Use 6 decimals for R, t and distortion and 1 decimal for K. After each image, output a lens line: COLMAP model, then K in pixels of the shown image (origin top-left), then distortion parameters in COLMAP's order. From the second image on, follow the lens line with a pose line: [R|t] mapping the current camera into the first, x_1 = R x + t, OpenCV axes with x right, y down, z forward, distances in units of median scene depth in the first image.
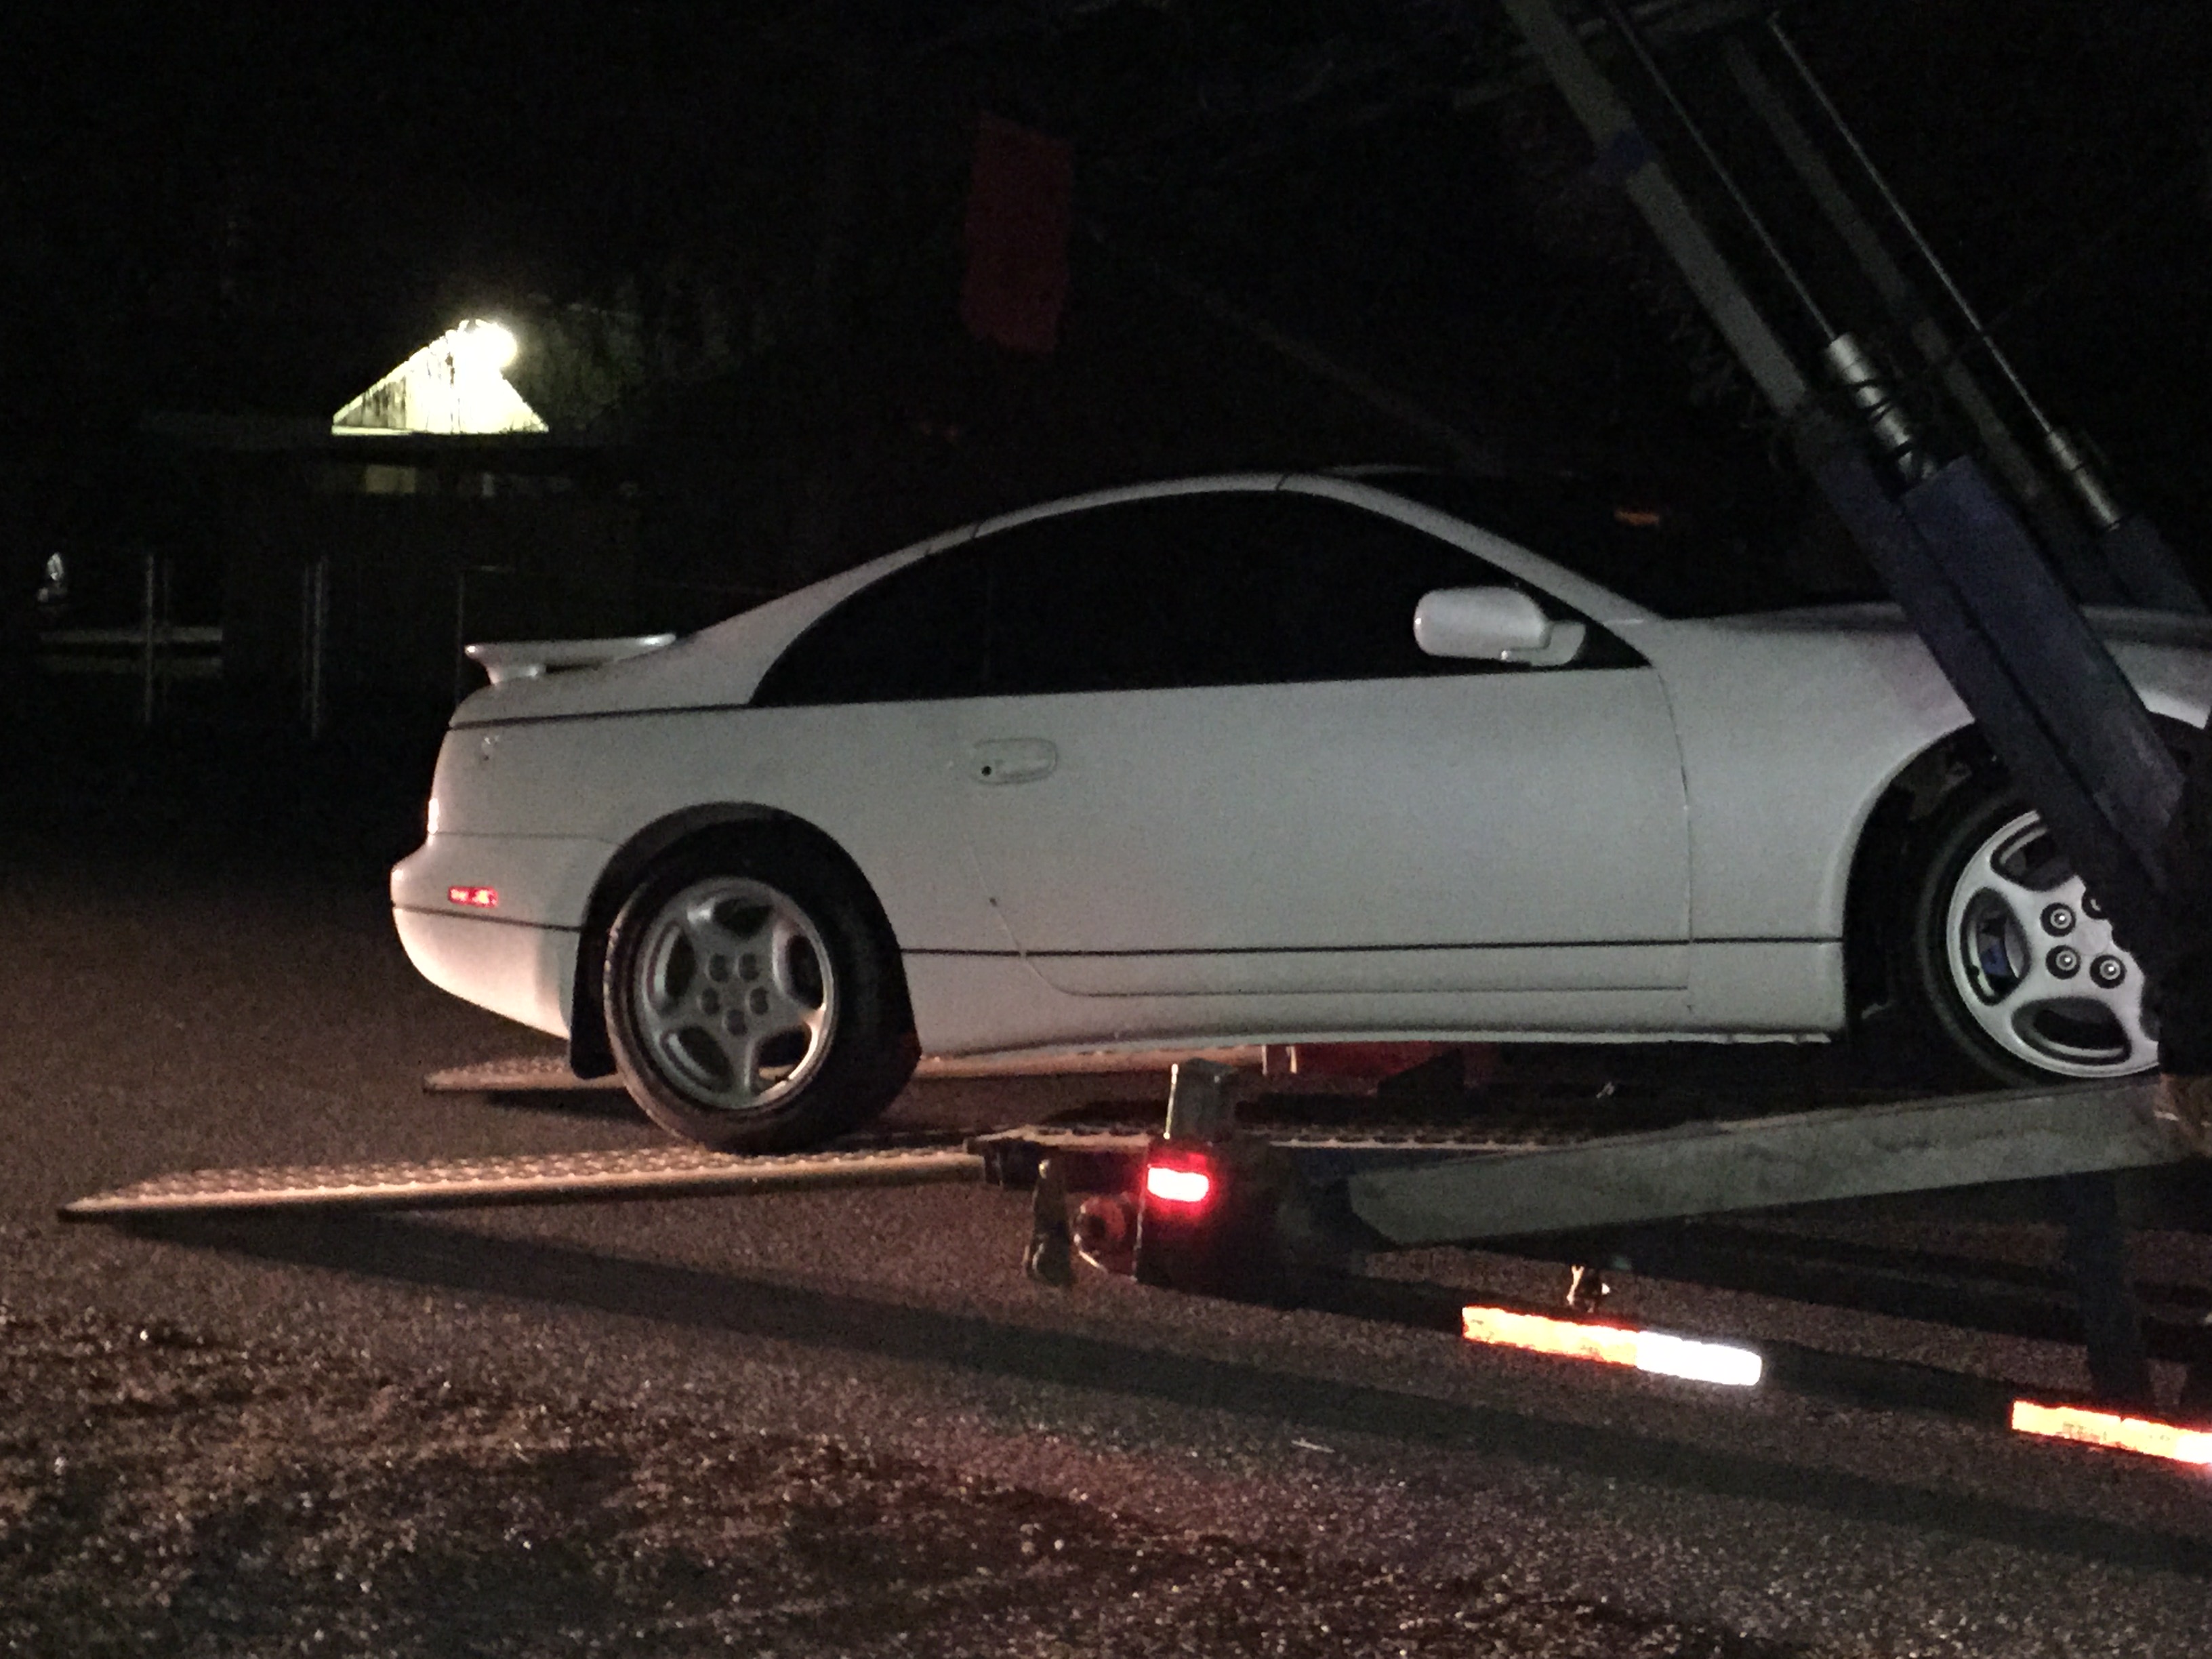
lens RADIAL K [[3119.2, 0, 1099.0], [0, 3119.2, 810.8], [0, 0, 1]] dist [0.053313, 0.037010]
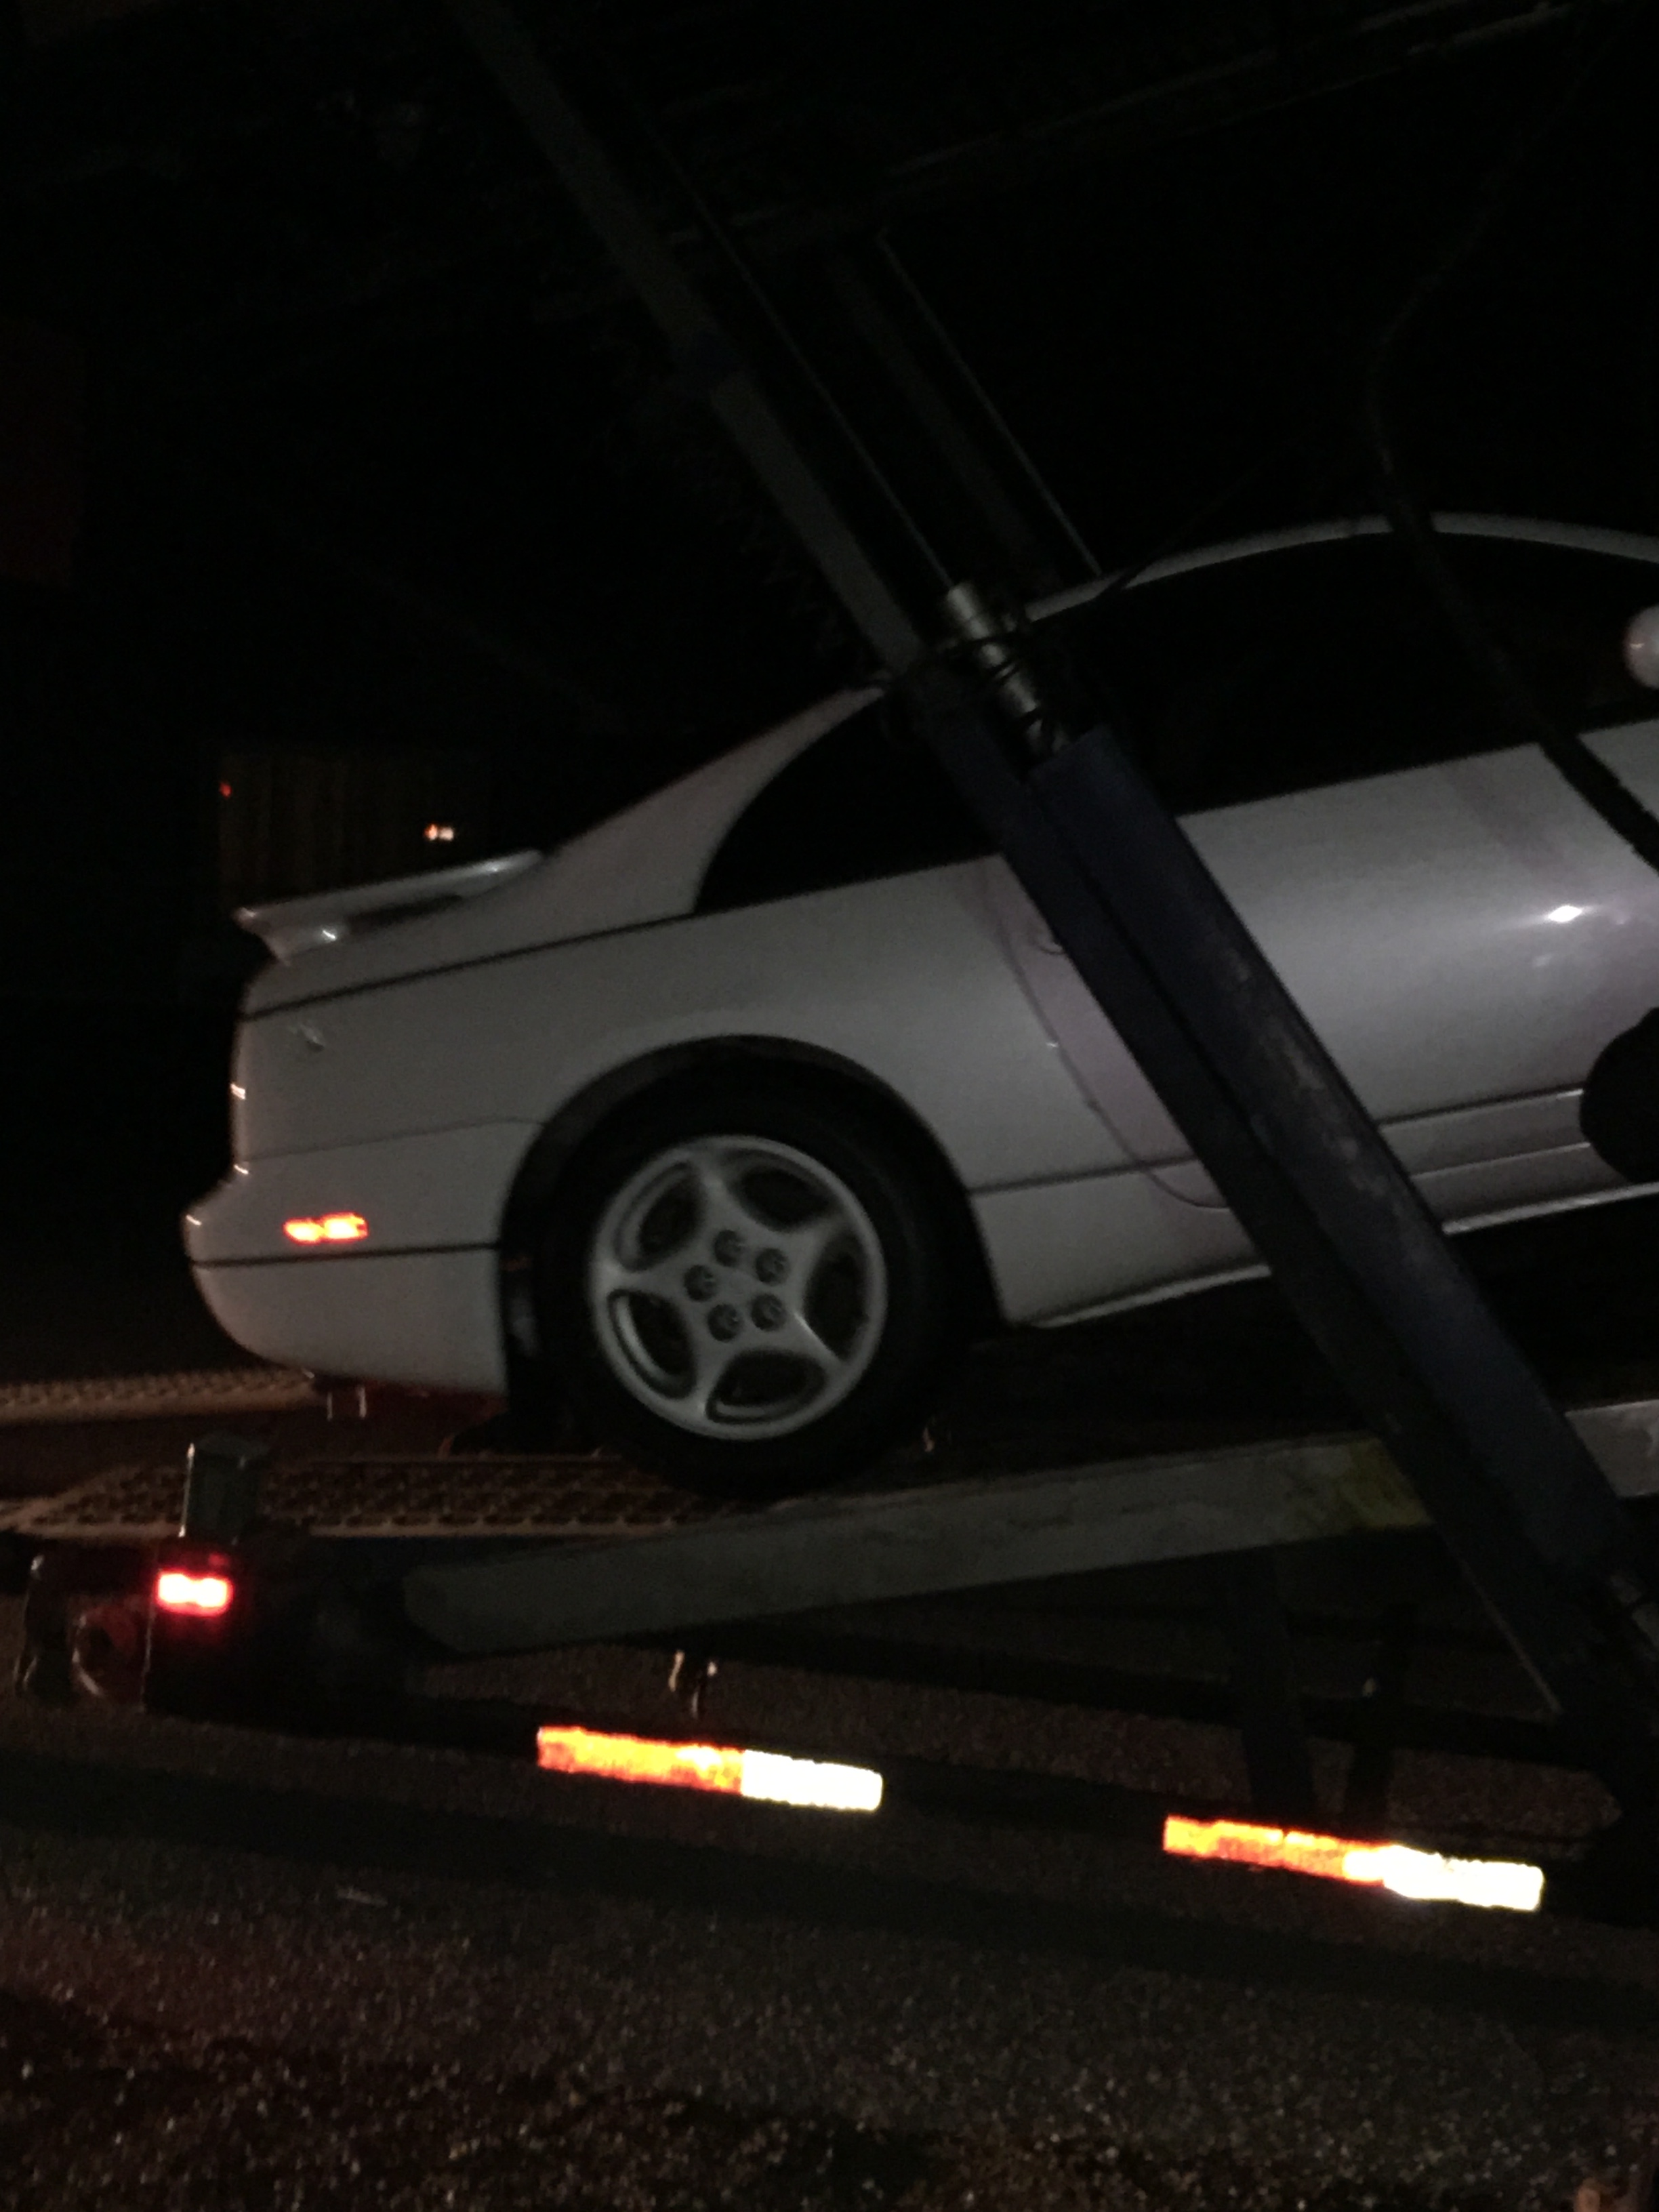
lens RADIAL K [[3119.2, 0, 829.5], [0, 3119.2, 1106.0], [0, 0, 1]] dist [0.053313, 0.037010]
pose [[0.982246, -0.013503, 0.187111, 0.041243], [0.010899, 0.999829, 0.014939, -0.022487], [-0.187281, -0.012635, 0.982225, 0.170186]]
